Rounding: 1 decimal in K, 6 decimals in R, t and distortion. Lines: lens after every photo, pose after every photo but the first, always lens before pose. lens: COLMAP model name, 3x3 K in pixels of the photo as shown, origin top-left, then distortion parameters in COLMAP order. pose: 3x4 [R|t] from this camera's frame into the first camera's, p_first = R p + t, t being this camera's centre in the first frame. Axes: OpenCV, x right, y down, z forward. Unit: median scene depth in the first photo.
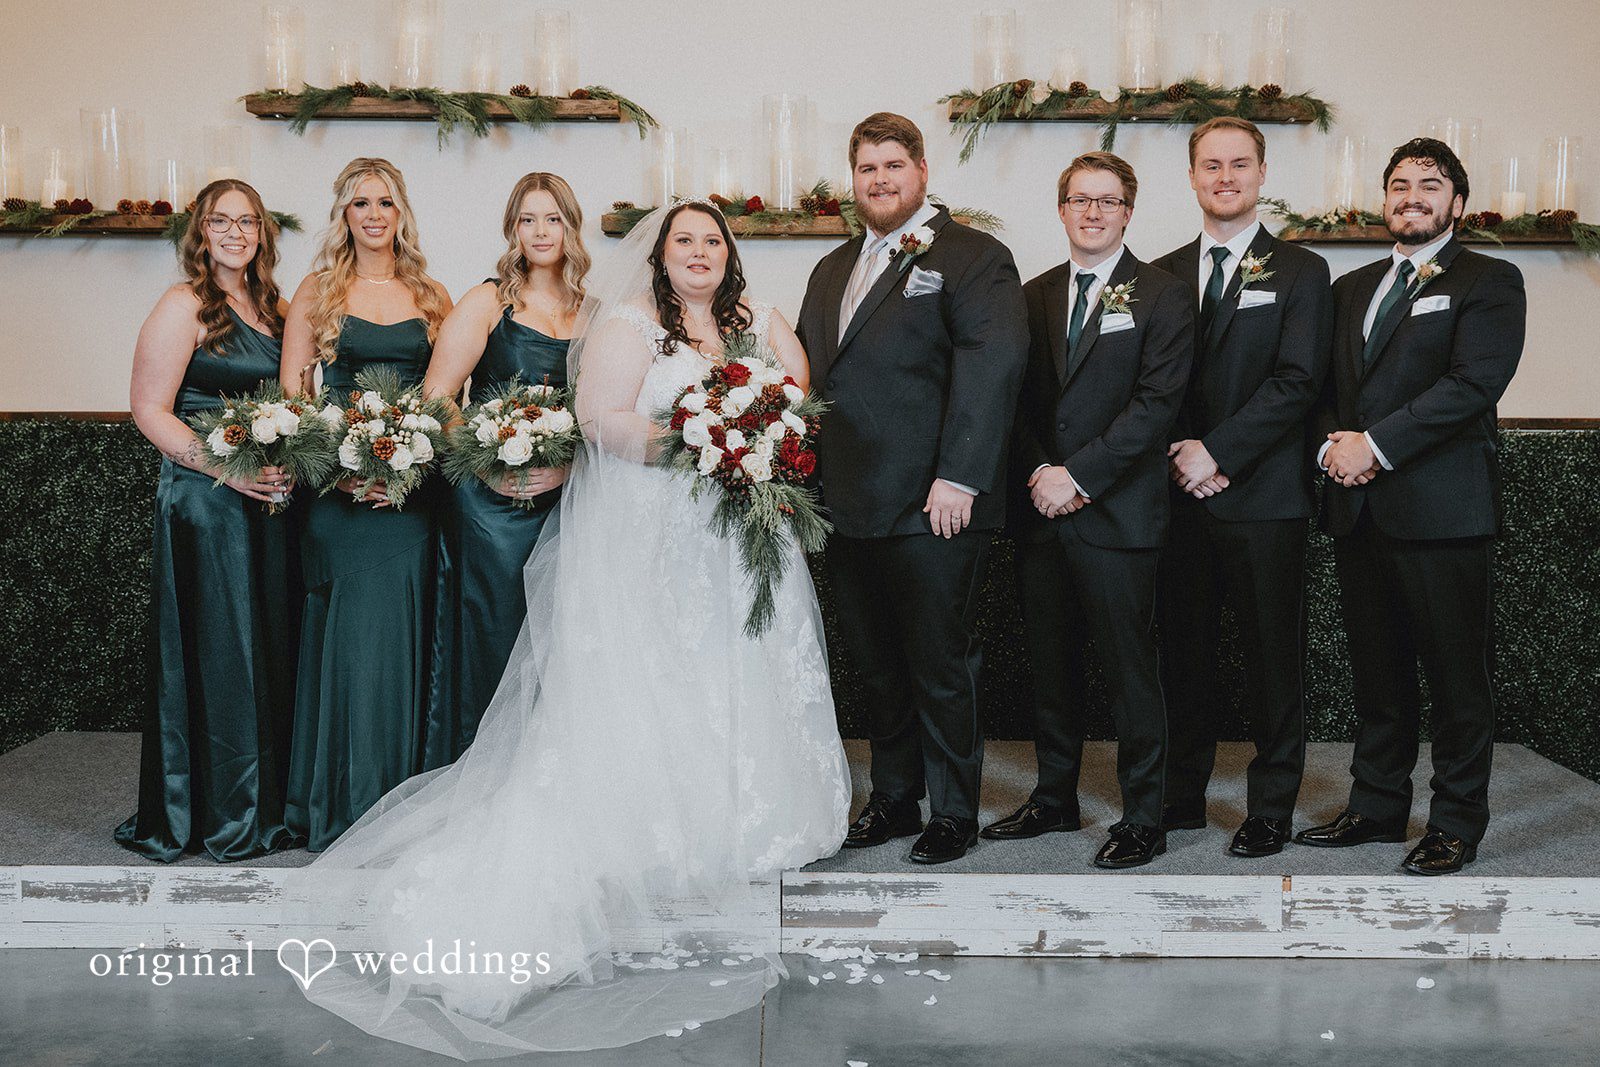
lens RADIAL K [[1950.4, 0, 800.0], [0, 1950.4, 533.5], [0, 0, 1]] dist [0.056106, -0.016337]
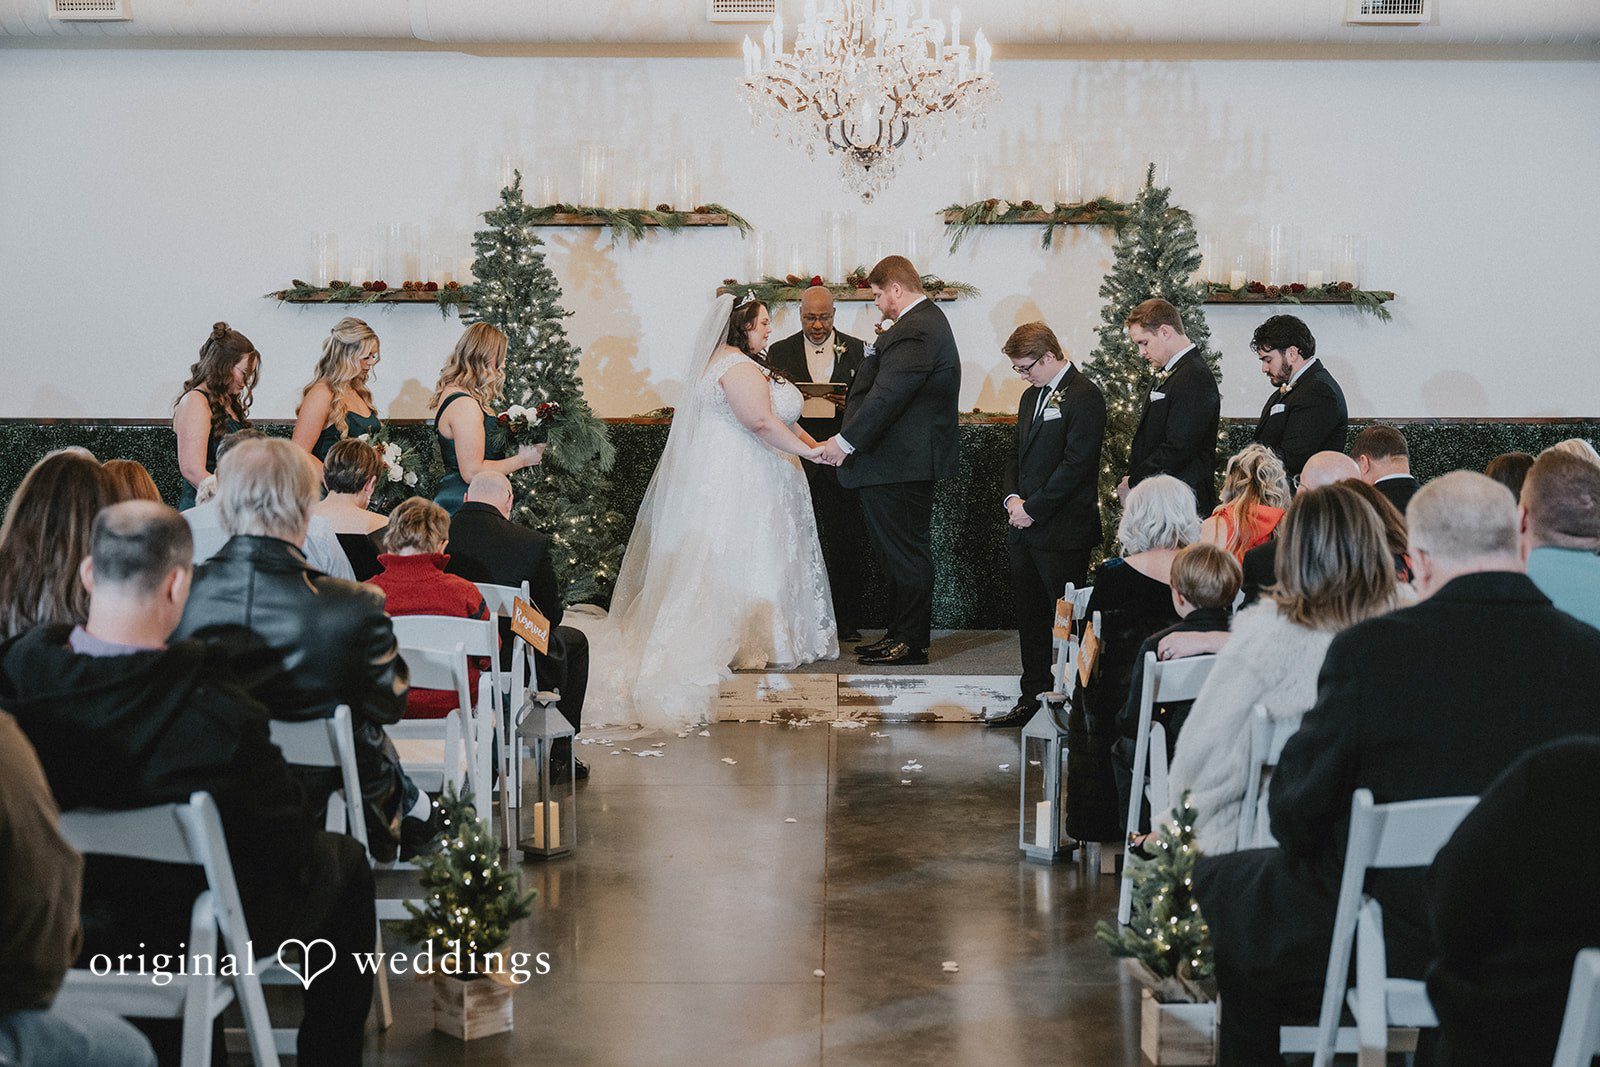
lens RADIAL K [[2781.7, 0, 800.0], [0, 2781.7, 533.5], [0, 0, 1]] dist [0.166193, -0.050427]
pose [[0.999849, -0.004798, -0.016723, -0.000684], [0.004490, 0.999820, -0.018418, 0.069148], [0.016808, 0.018340, 0.999691, -1.176348]]
